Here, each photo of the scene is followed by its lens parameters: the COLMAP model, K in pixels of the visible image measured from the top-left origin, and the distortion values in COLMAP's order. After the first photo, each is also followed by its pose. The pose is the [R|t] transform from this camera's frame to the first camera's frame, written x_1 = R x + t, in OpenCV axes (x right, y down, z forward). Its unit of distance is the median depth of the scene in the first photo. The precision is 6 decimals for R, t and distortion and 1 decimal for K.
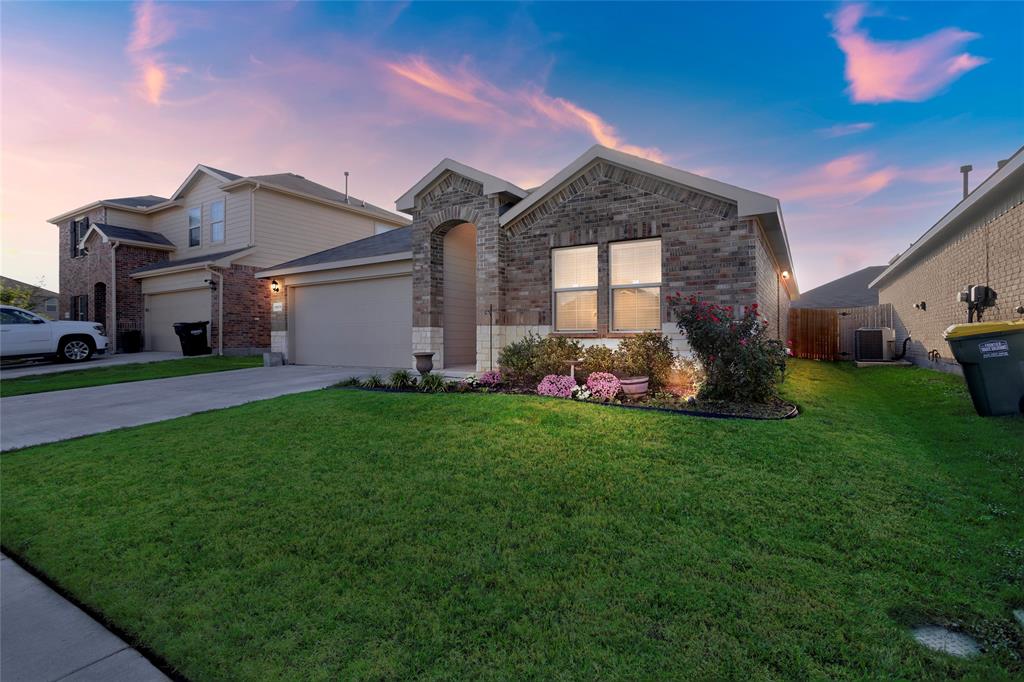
lens RADIAL K [[491.4, 0, 509.0], [0, 491.4, 336.7], [0, 0, 1]] dist [0.052819, -0.000041]
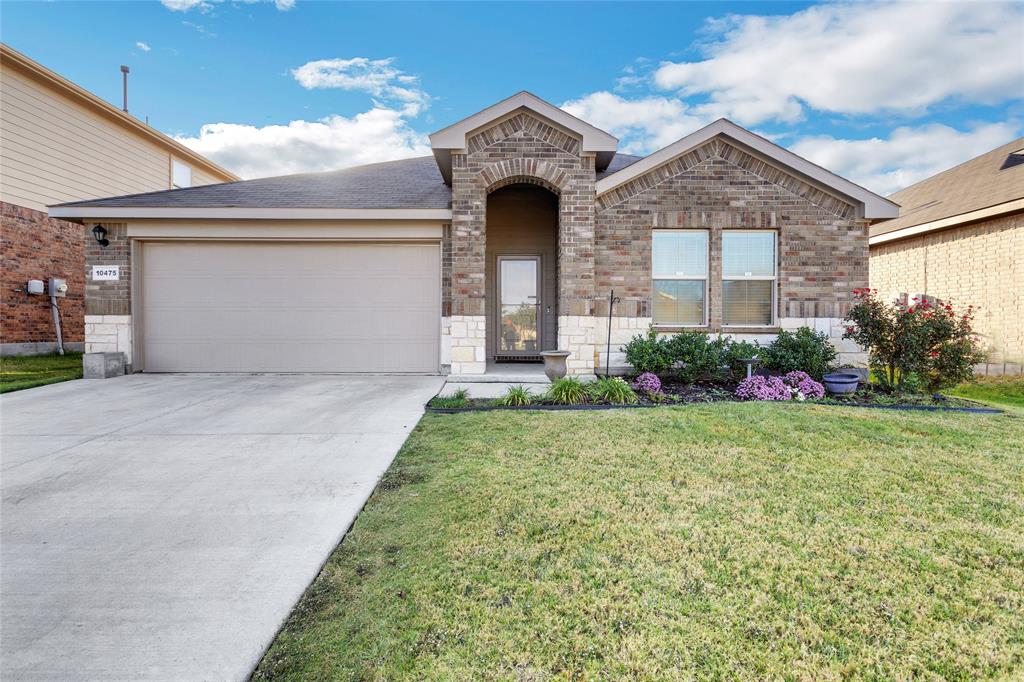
lens RADIAL K [[491.4, 0, 509.0], [0, 491.4, 336.7], [0, 0, 1]] dist [0.052819, -0.000041]
pose [[0.844535, 0.001415, 0.535498, -0.590267], [-0.010036, 0.999863, 0.013185, 0.001630], [-0.535406, -0.016509, 0.844434, 0.397094]]
